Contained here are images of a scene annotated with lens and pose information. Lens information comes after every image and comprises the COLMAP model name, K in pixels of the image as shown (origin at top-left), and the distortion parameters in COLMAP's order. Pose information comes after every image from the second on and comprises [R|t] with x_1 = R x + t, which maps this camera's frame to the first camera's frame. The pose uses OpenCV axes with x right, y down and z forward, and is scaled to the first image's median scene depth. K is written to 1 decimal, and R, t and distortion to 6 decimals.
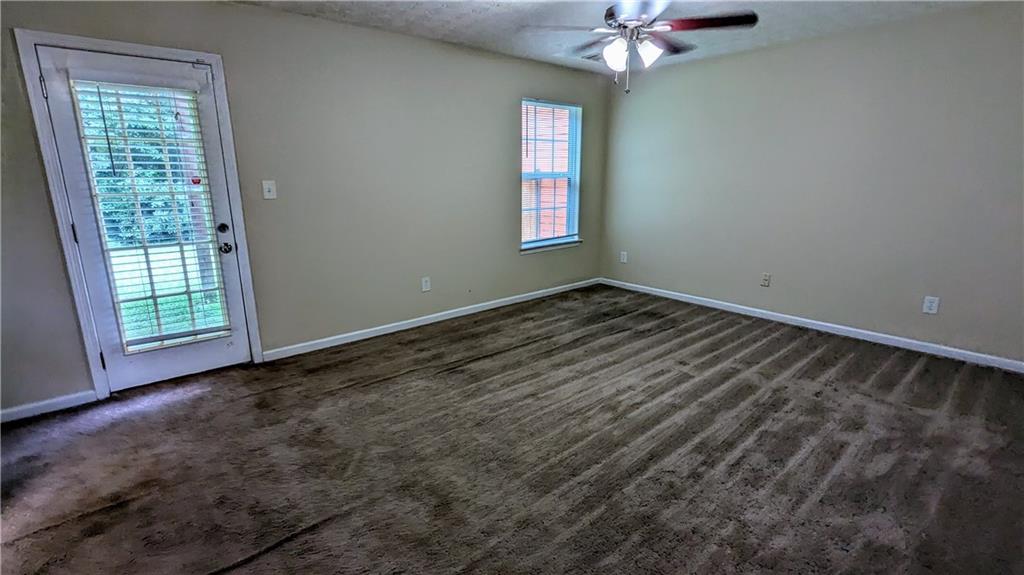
lens RADIAL K [[475.6, 0, 511.8], [0, 475.6, 283.6], [0, 0, 1]] dist [-0.004784, 0.002648]
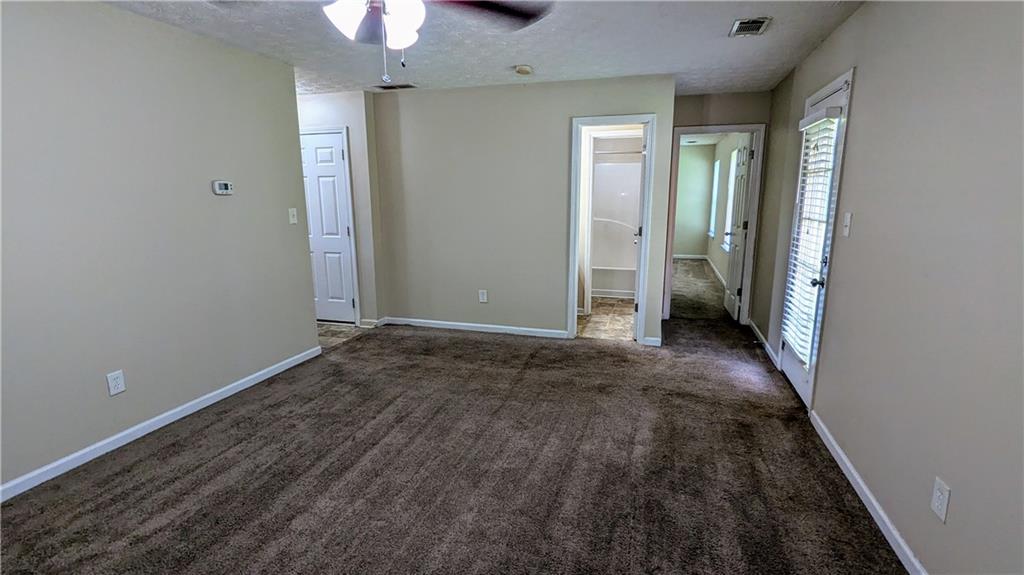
lens RADIAL K [[475.6, 0, 512.7], [0, 475.6, 289.1], [0, 0, 1]] dist [-0.004784, 0.002648]
pose [[-0.841363, 0.110691, -0.529013, 0.475127], [-0.118428, 0.917258, 0.380280, -0.416023], [0.527335, 0.382603, -0.758638, 1.680539]]
